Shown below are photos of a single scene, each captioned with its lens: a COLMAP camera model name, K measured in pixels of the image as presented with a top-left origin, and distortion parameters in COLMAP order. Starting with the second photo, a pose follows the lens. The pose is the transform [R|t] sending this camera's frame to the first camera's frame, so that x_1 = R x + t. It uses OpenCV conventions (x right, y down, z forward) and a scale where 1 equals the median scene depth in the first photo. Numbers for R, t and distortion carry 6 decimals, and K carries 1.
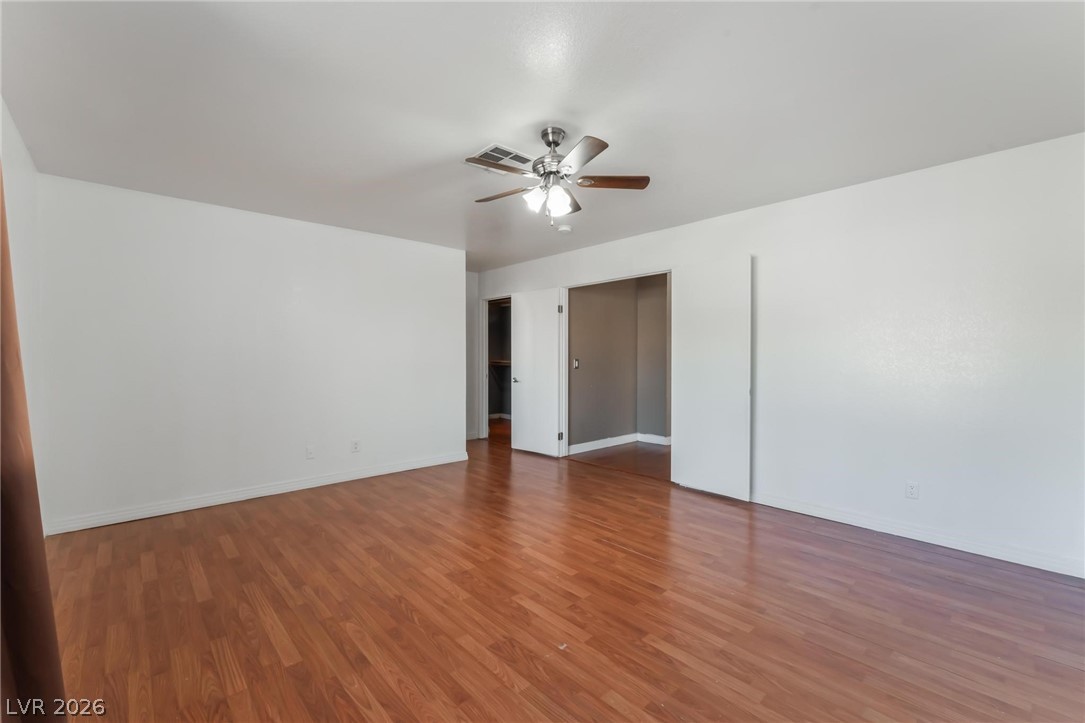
lens RADIAL K [[449.2, 0, 538.3], [0, 449.2, 358.7], [0, 0, 1]] dist [-0.009954, -0.000618]
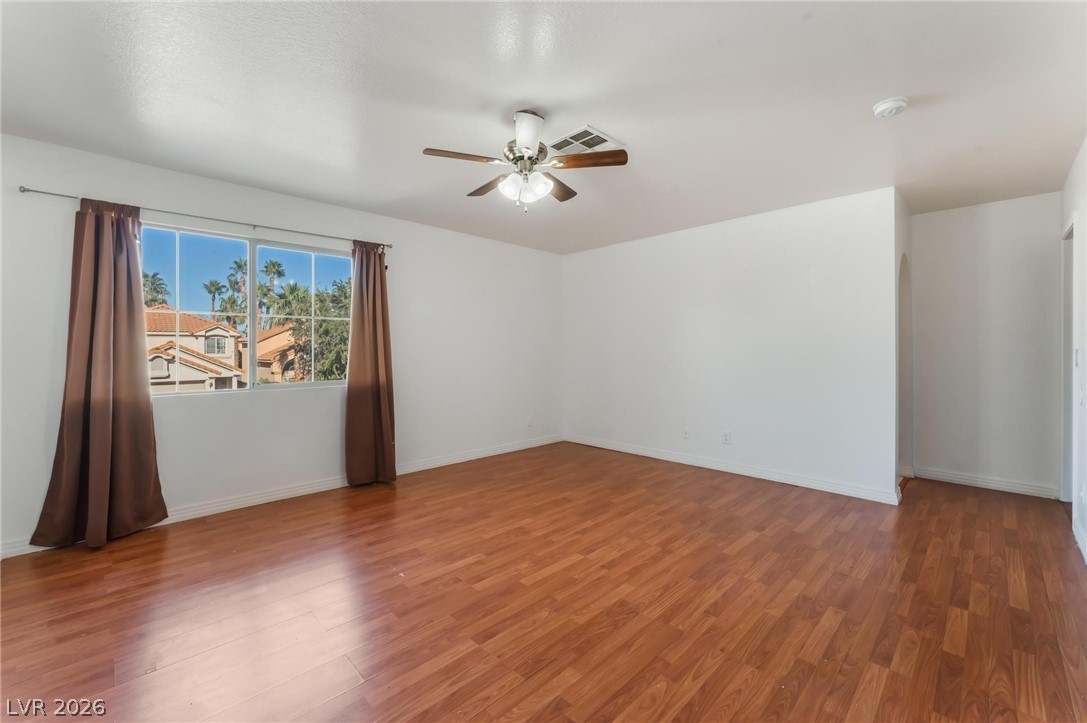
lens RADIAL K [[447.3, 0, 542.9], [0, 447.3, 359.8], [0, 0, 1]] dist [-0.012251, 0.002227]
pose [[0.035918, 0.021432, -0.999125, 1.022415], [-0.004057, 0.999765, 0.021300, 0.011157], [0.999347, 0.003288, 0.035997, 1.056756]]
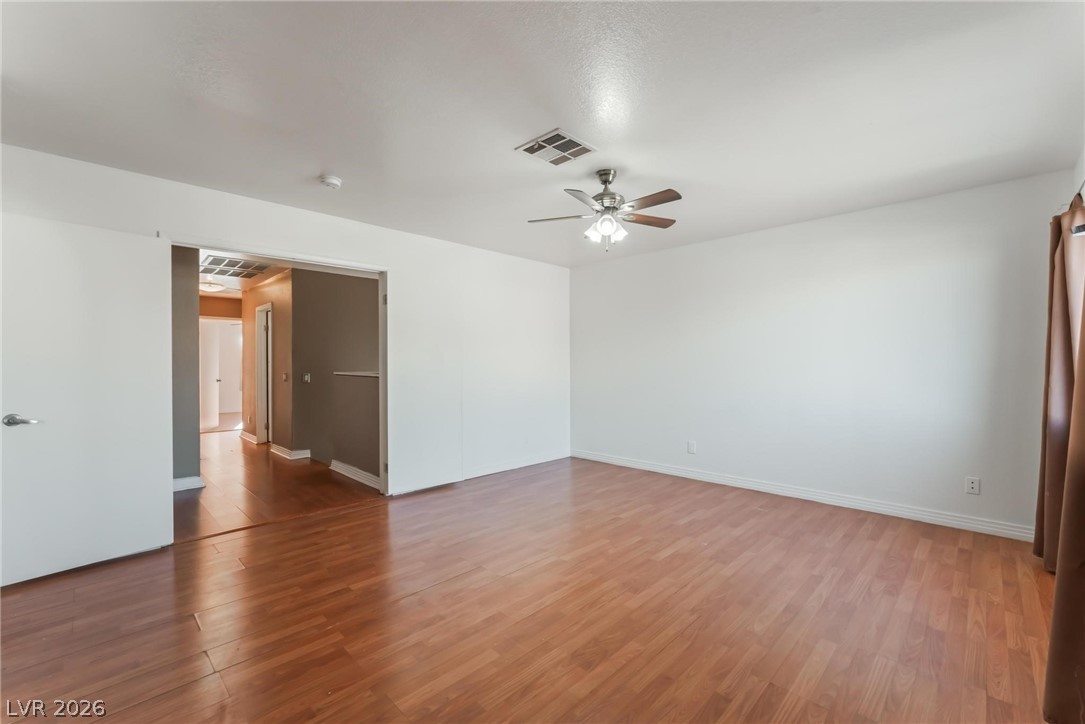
lens RADIAL K [[449.2, 0, 537.0], [0, 449.2, 358.6], [0, 0, 1]] dist [-0.009954, -0.000618]
pose [[-0.033799, 0.009872, 0.999380, -1.197710], [0.008763, 0.999916, -0.009581, -0.005097], [-0.999390, 0.008434, -0.033882, 1.289428]]
